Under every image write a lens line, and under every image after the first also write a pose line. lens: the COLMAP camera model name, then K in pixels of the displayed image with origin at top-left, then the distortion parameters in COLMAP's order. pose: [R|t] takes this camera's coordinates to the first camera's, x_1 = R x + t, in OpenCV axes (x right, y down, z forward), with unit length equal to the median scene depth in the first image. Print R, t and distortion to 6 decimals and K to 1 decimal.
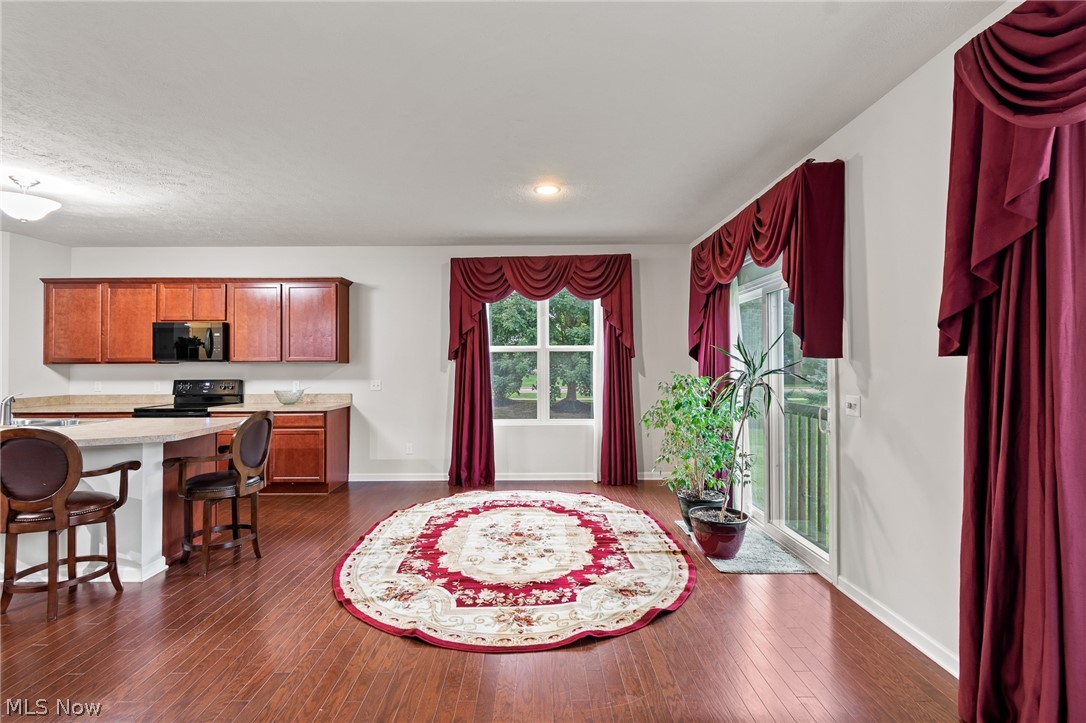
lens RADIAL K [[481.2, 0, 541.2], [0, 481.2, 363.9], [0, 0, 1]] dist [0.000649, -0.000160]
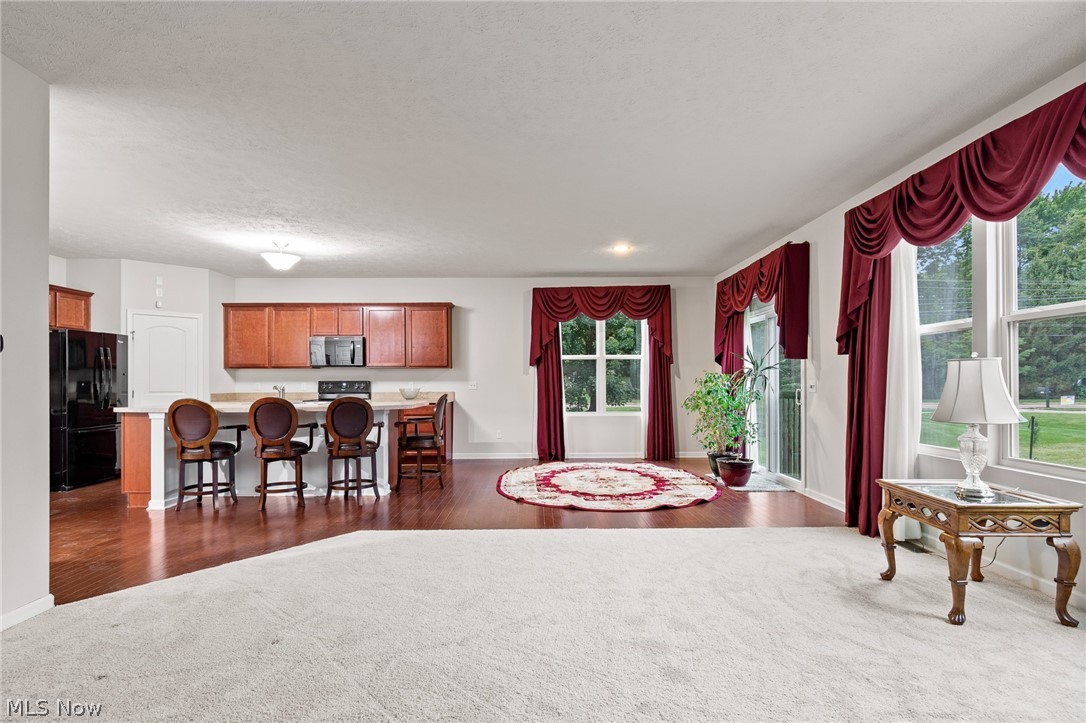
lens RADIAL K [[538.4, 0, 546.0], [0, 538.4, 386.3], [0, 0, 1]] dist [-0.000817, -0.000520]
pose [[0.999961, -0.000206, 0.008801, -0.171854], [0.000121, 0.999953, 0.009652, 0.035485], [-0.008803, -0.009650, 0.999915, -0.486567]]
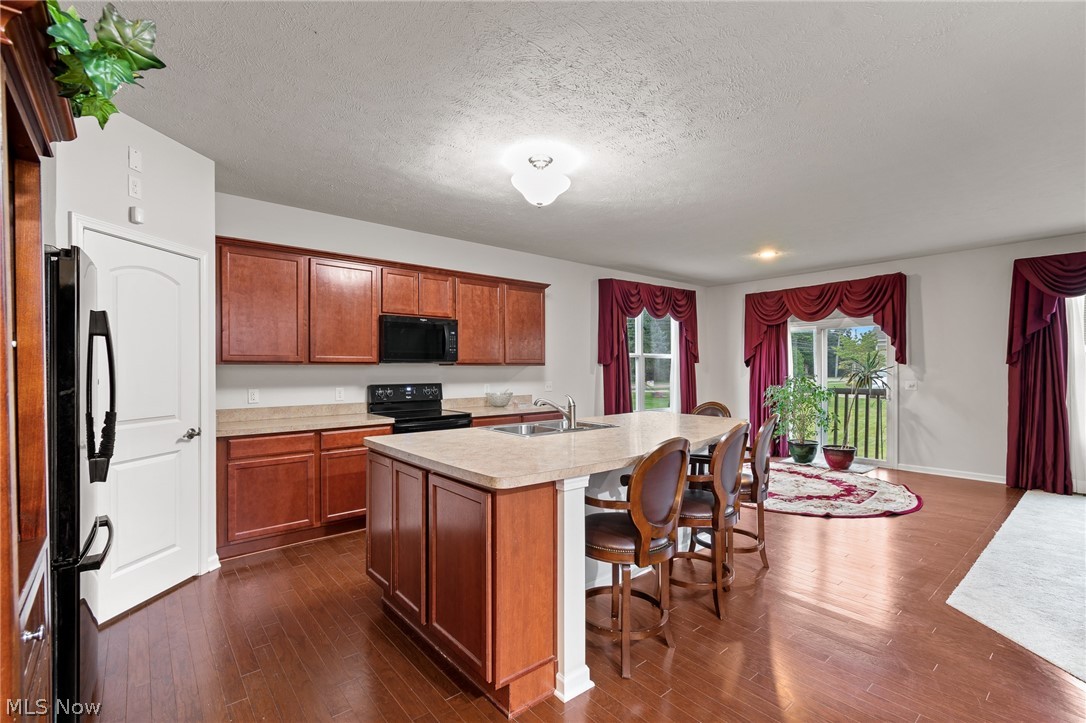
lens RADIAL K [[482.2, 0, 537.1], [0, 482.2, 376.0], [0, 0, 1]] dist [-0.000517, 0.000161]
pose [[0.770150, -0.006953, 0.637825, -1.132188], [-0.001657, 0.999915, 0.012901, 0.007784], [-0.637861, -0.010993, 0.770073, 0.201829]]
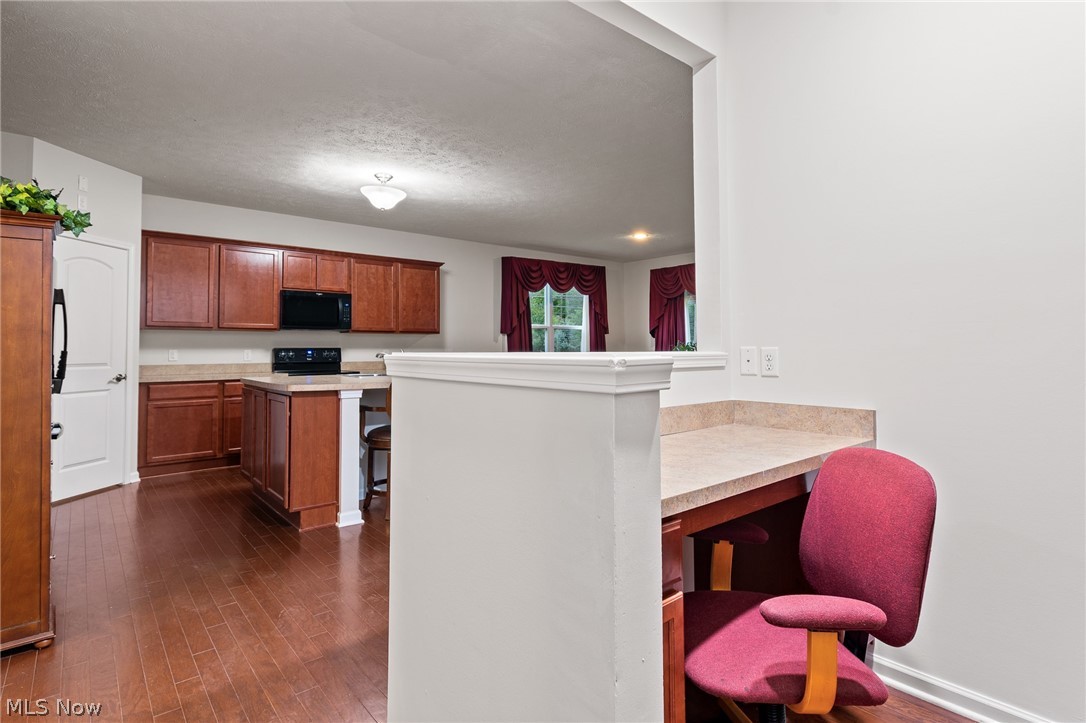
lens RADIAL K [[556.0, 0, 545.4], [0, 556.0, 341.1], [0, 0, 1]] dist [-0.001520, -0.001423]
pose [[0.764972, 0.011080, 0.643968, -1.135264], [0.000176, 0.999848, -0.017411, 0.041515], [-0.644063, 0.013432, 0.764854, -0.234580]]
